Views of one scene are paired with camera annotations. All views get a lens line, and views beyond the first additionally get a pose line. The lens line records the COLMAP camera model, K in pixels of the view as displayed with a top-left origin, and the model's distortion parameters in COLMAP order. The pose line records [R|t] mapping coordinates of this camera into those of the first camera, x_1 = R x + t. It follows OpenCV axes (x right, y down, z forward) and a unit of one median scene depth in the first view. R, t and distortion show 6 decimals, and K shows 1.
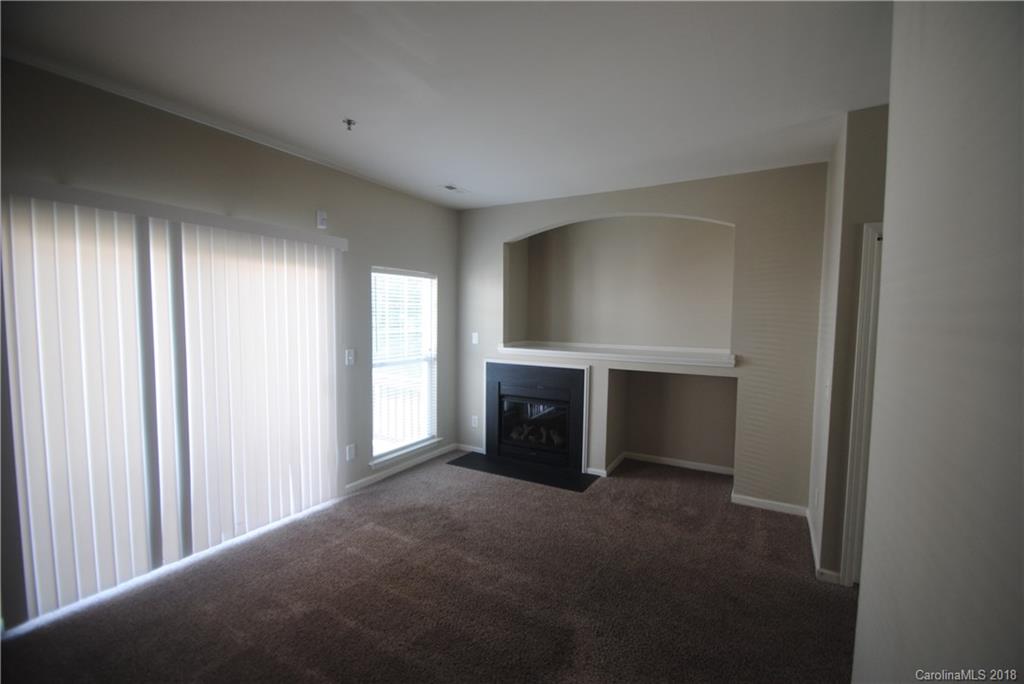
lens RADIAL K [[443.0, 0, 515.9], [0, 443.0, 353.2], [0, 0, 1]] dist [0.000013, 0.000016]
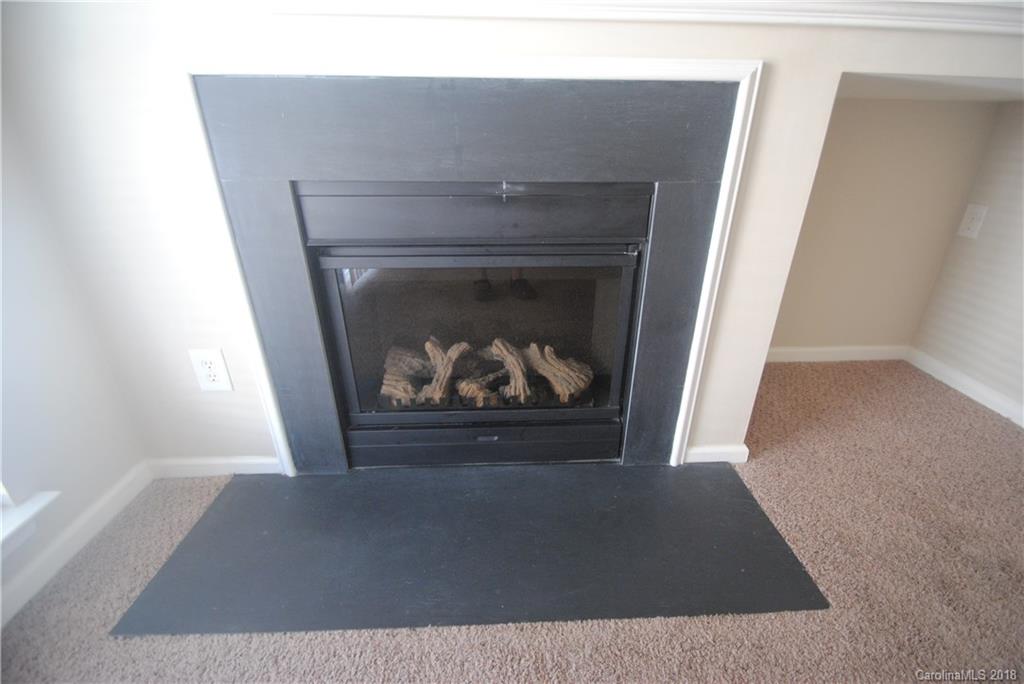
lens RADIAL K [[443.0, 0, 515.9], [0, 443.0, 353.2], [0, 0, 1]] dist [0.000013, 0.000016]
pose [[0.844216, -0.238014, 0.480260, -0.069384], [0.046462, 0.925123, 0.376813, 0.066553], [-0.533986, -0.295798, 0.792062, 0.767542]]
